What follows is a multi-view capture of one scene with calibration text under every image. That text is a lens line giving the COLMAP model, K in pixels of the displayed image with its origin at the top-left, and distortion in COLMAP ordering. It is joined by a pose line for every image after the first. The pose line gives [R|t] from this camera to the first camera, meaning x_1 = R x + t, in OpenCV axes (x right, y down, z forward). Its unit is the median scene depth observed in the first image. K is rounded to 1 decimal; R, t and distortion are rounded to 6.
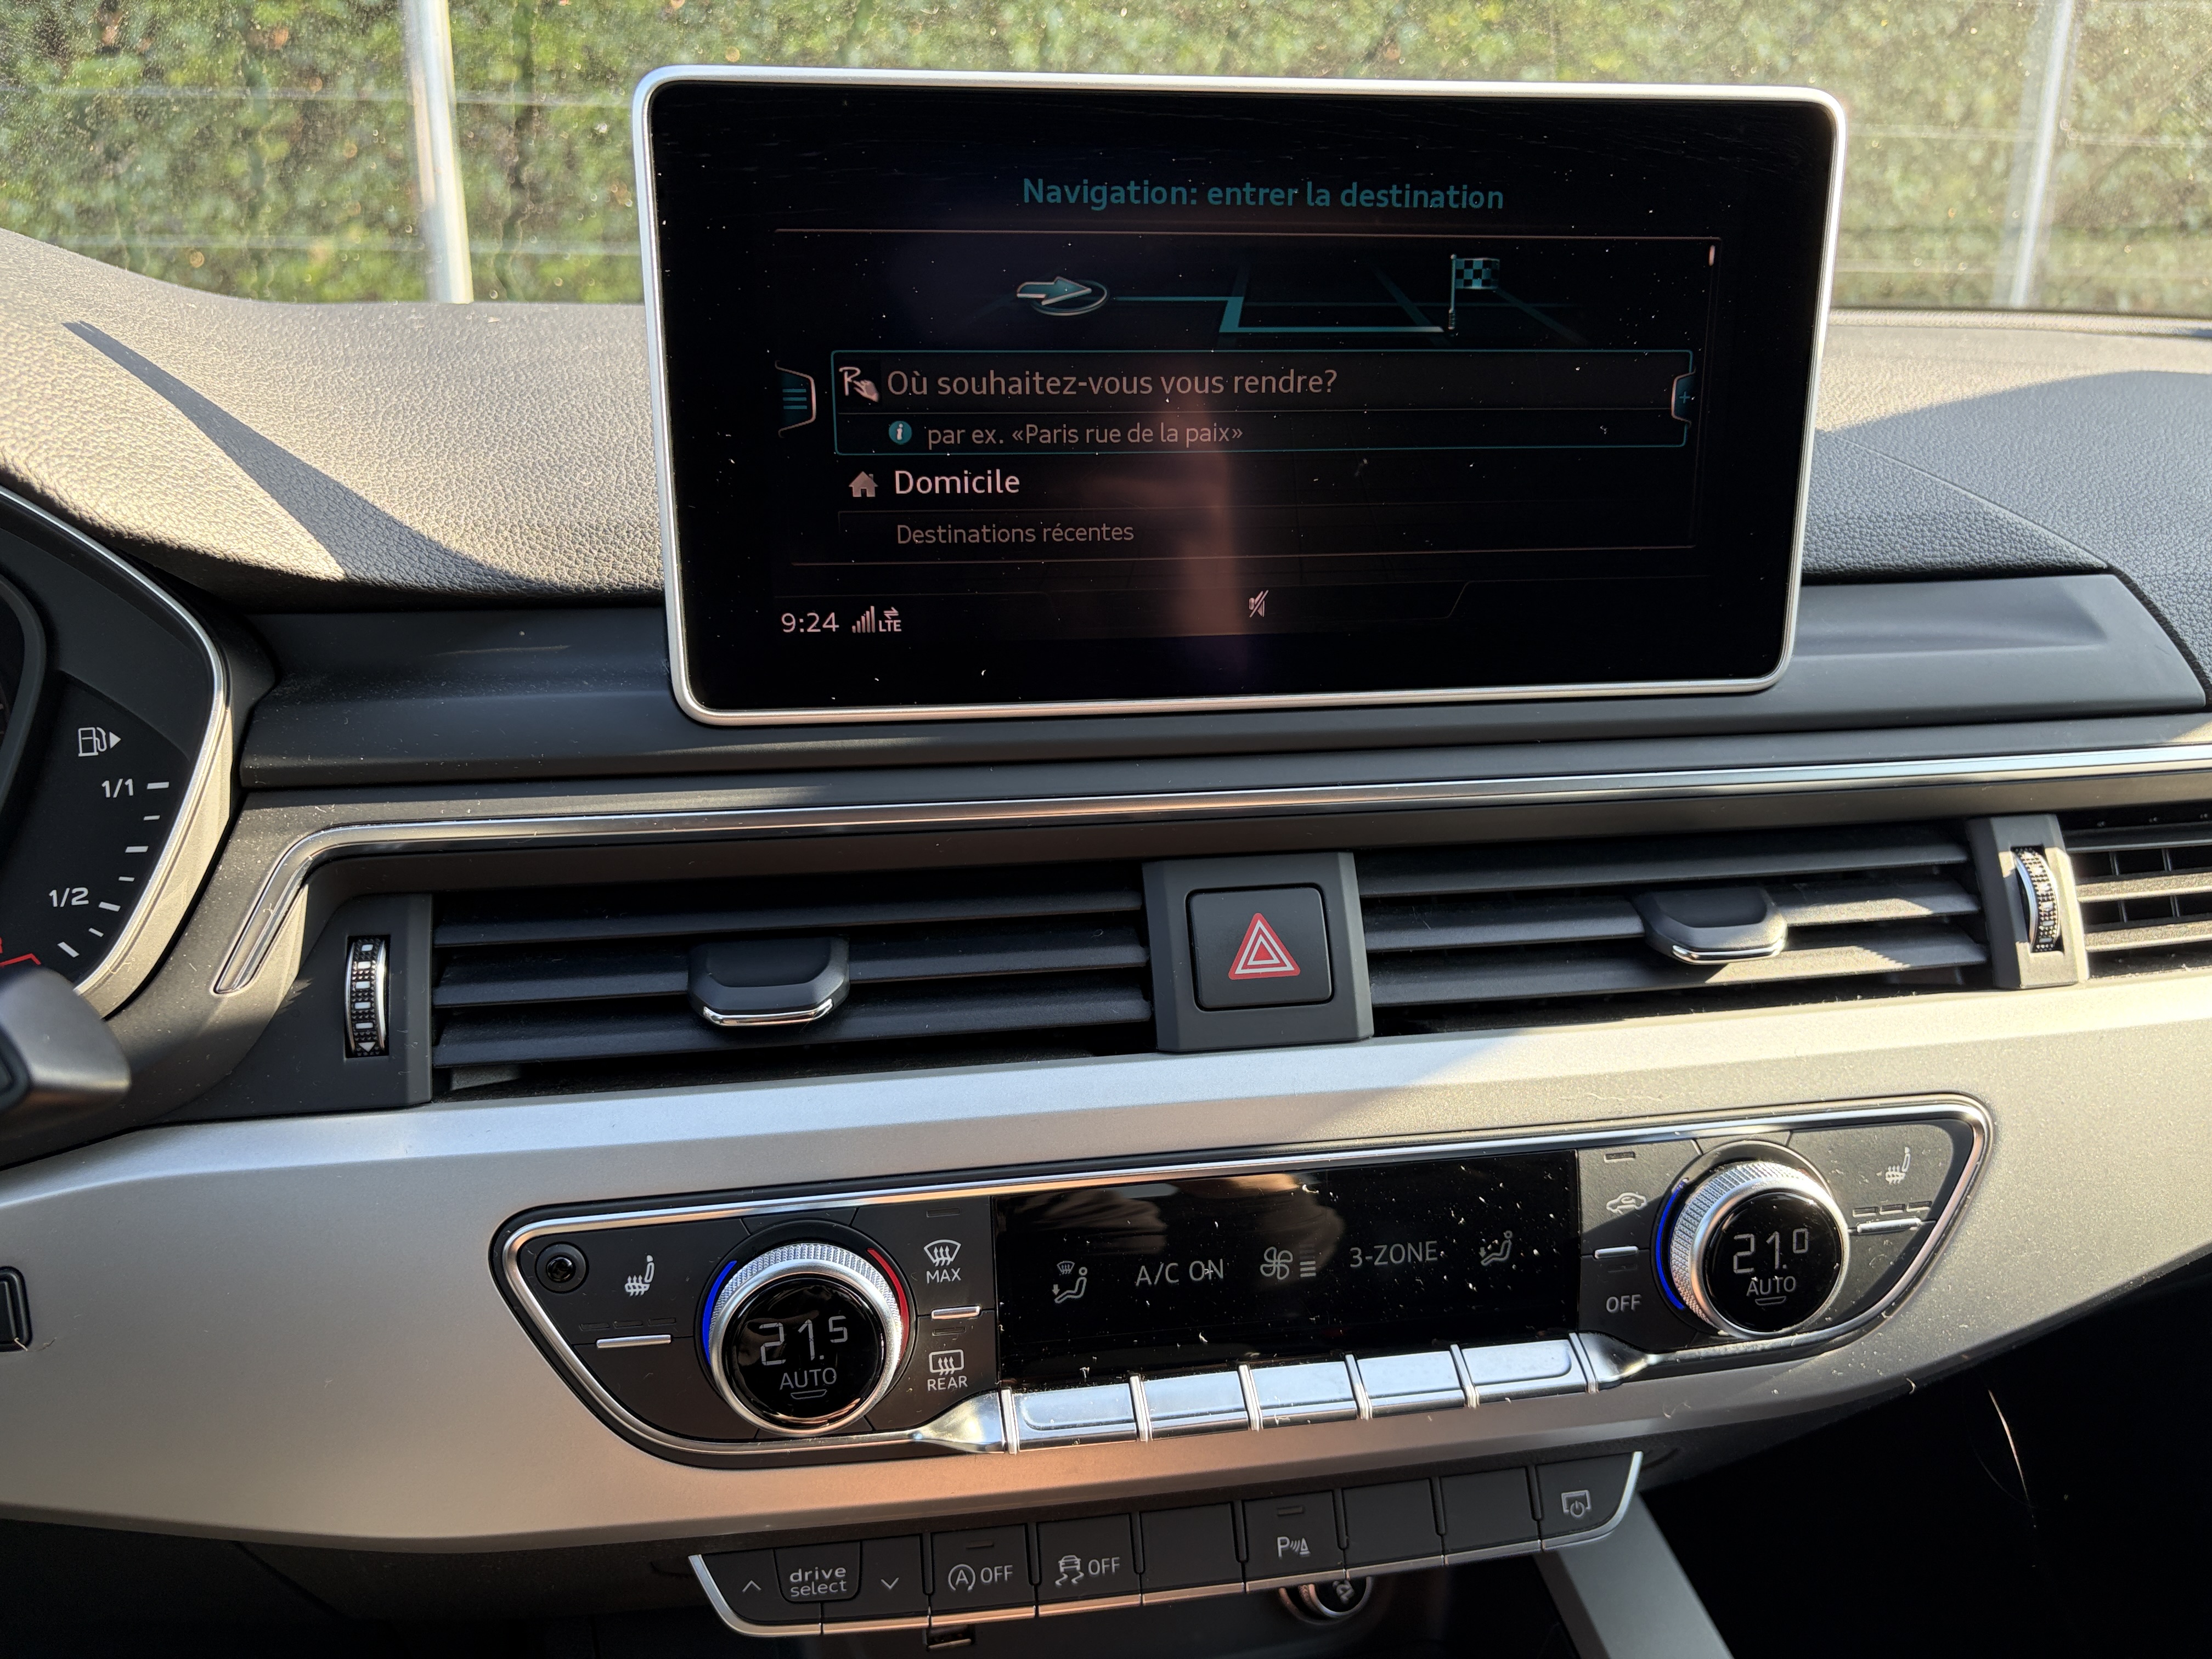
lens RADIAL K [[1678.6, 0, 1116.6], [0, 1678.6, 824.4], [0, 0, 1]] dist [0.028508, -0.029441]
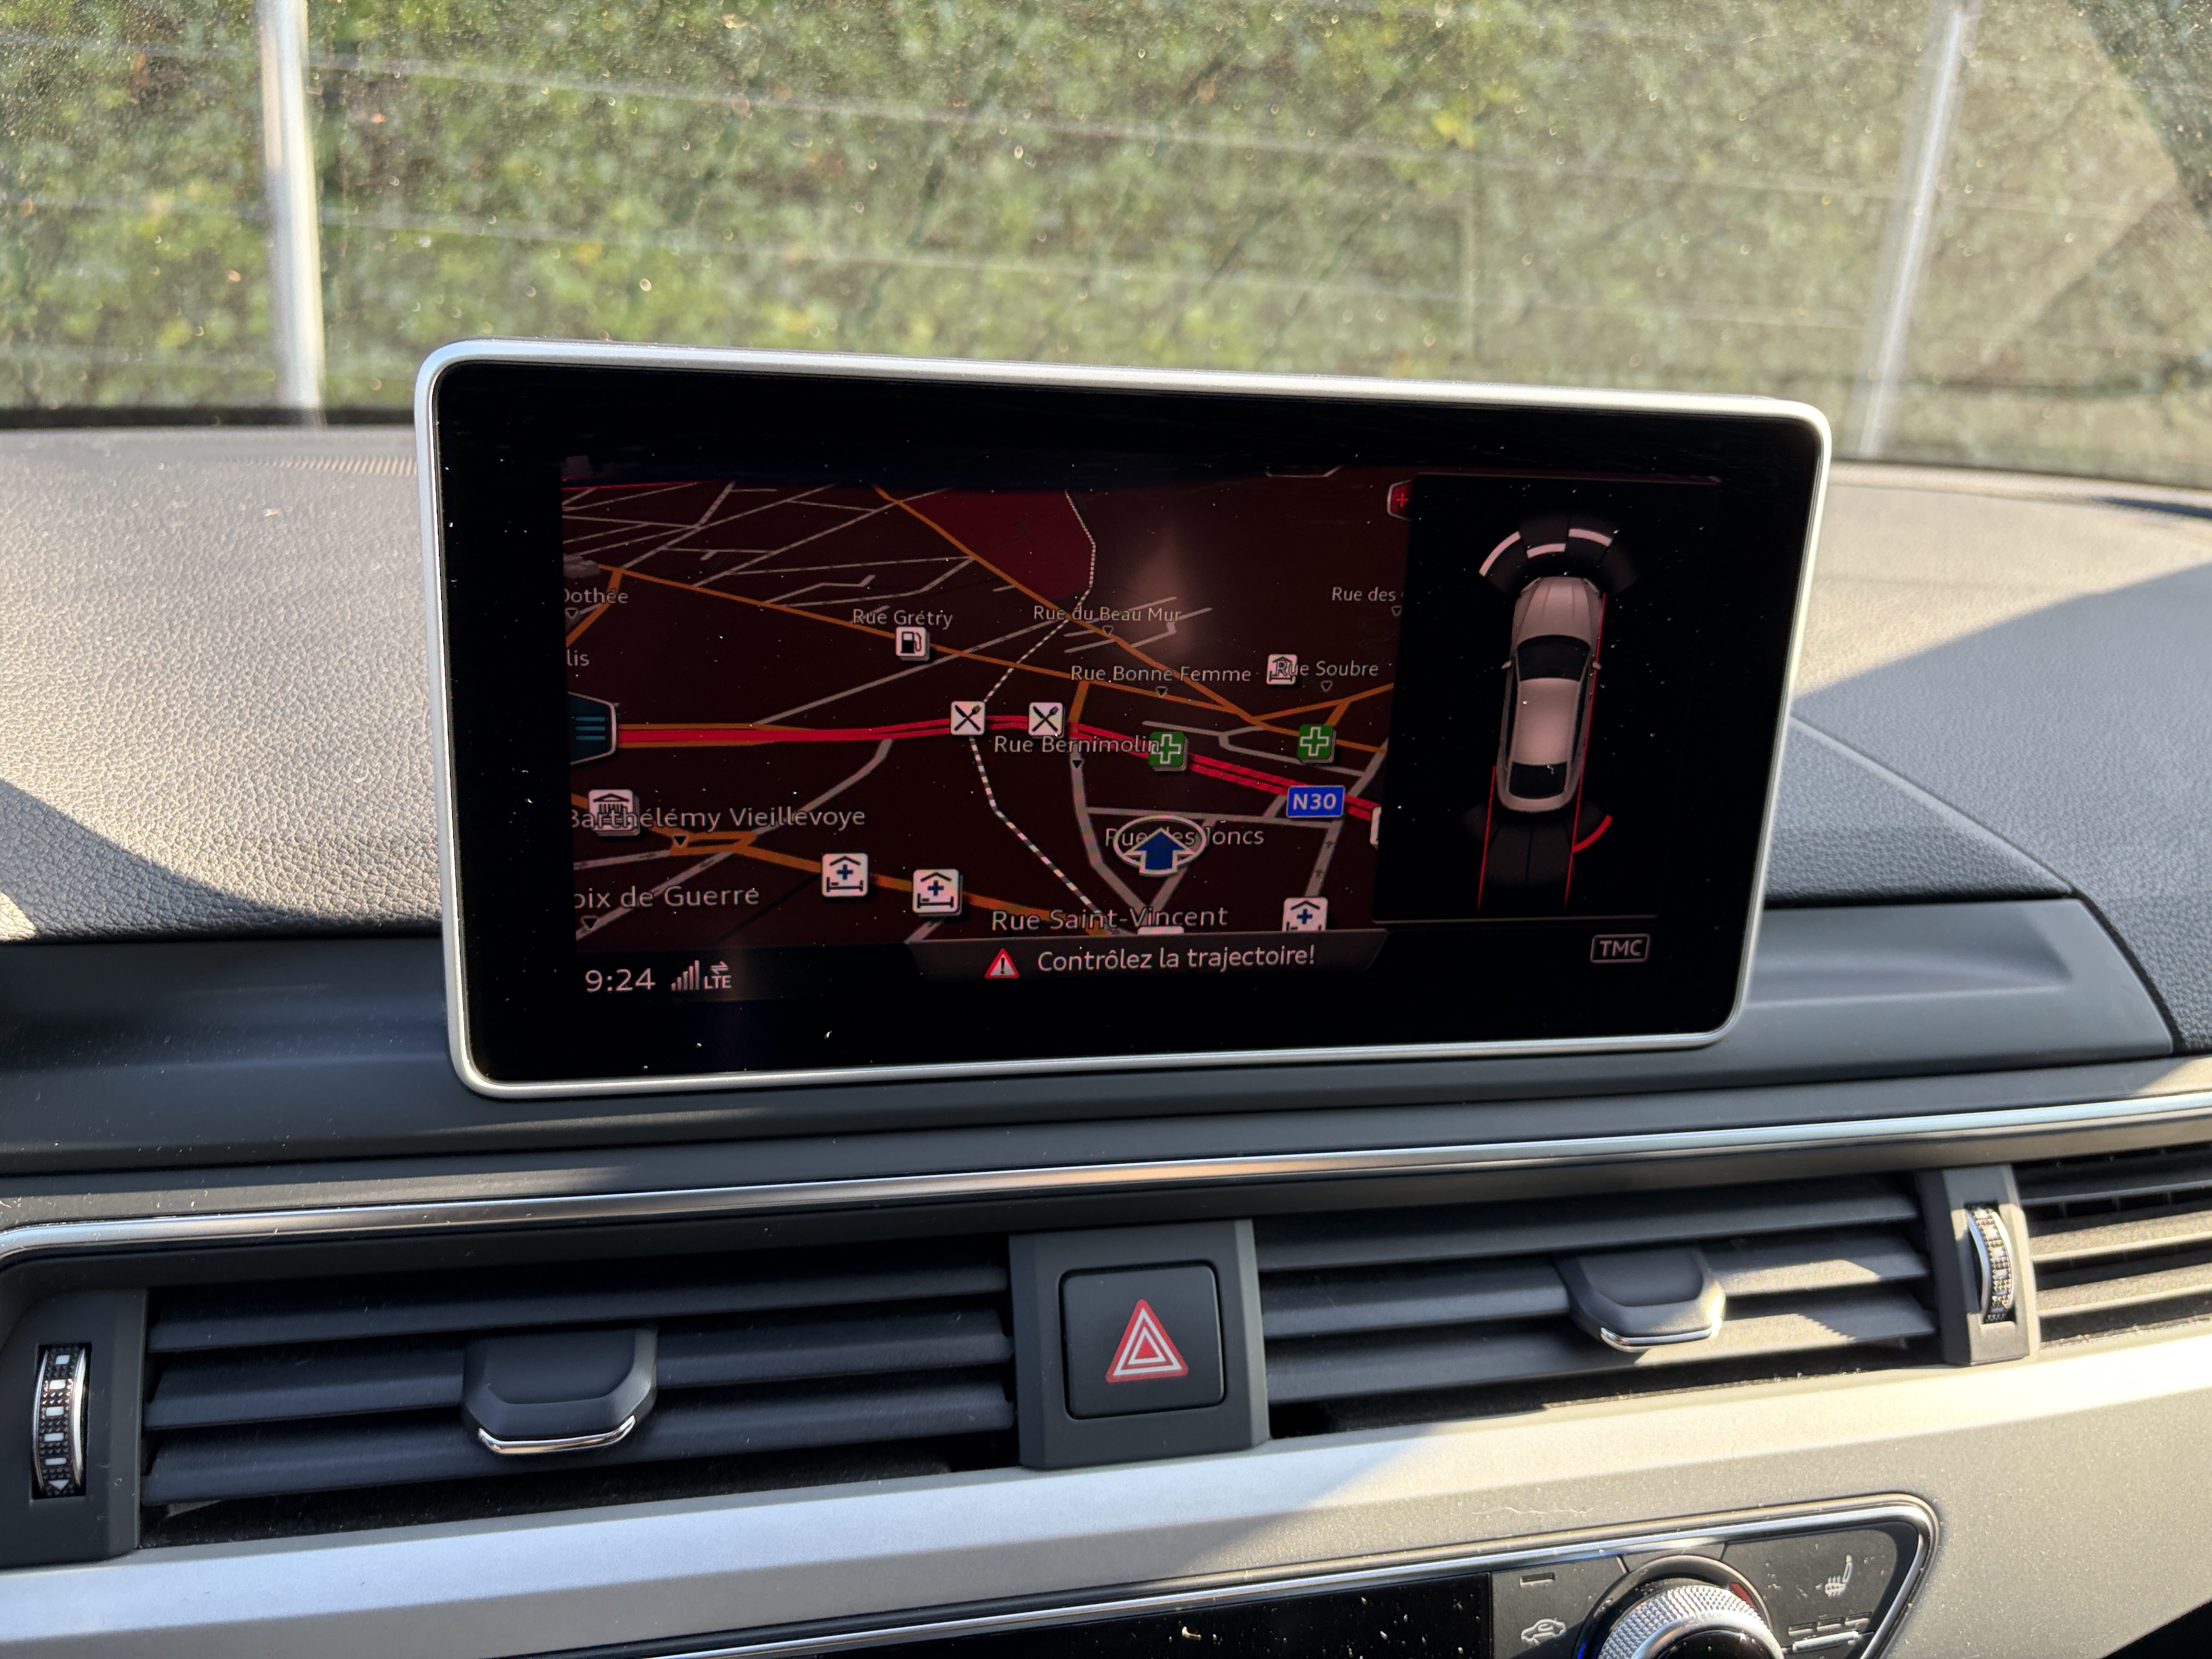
lens RADIAL K [[1678.6, 0, 1104.6], [0, 1678.6, 823.9], [0, 0, 1]] dist [0.028508, -0.029441]
pose [[0.997047, 0.029114, 0.071063, -0.003036], [-0.030045, 0.999476, 0.012072, -0.198467], [-0.070674, -0.014171, 0.997399, 0.133728]]
